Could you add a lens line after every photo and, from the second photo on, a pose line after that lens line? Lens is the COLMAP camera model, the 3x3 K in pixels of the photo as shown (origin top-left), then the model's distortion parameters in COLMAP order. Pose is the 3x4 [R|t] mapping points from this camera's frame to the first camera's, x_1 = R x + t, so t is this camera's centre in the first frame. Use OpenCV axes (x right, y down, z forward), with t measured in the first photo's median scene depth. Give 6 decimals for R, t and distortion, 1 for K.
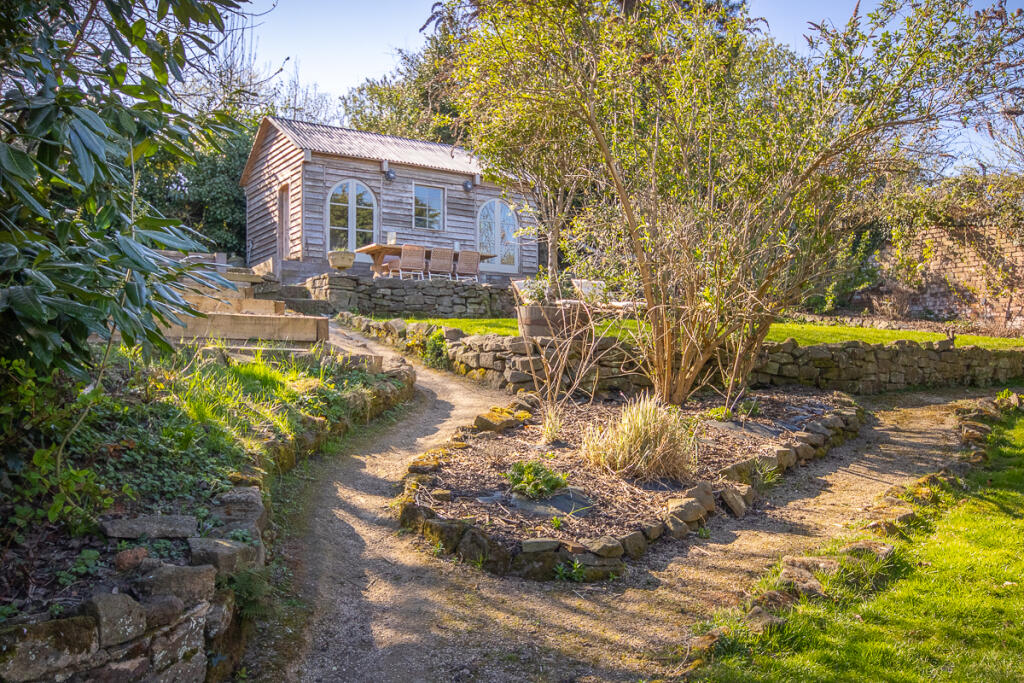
lens RADIAL K [[833.5, 0, 512.0], [0, 833.5, 341.5], [0, 0, 1]] dist [0.025773, 0.003325]
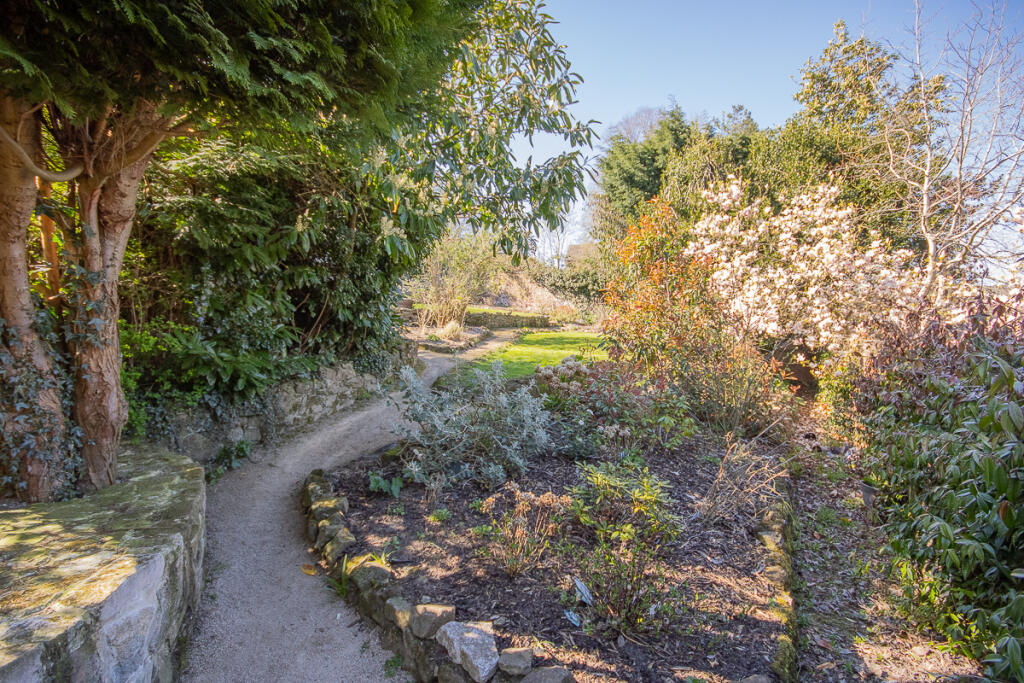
lens RADIAL K [[488.7, 0, 512.2], [0, 488.7, 333.0], [0, 0, 1]] dist [0.000104, 0.000020]
pose [[0.877021, 0.000396, 0.480452, -0.336276], [-0.014784, 0.999548, 0.026162, 0.024938], [-0.480224, -0.030048, 0.876631, -0.585062]]
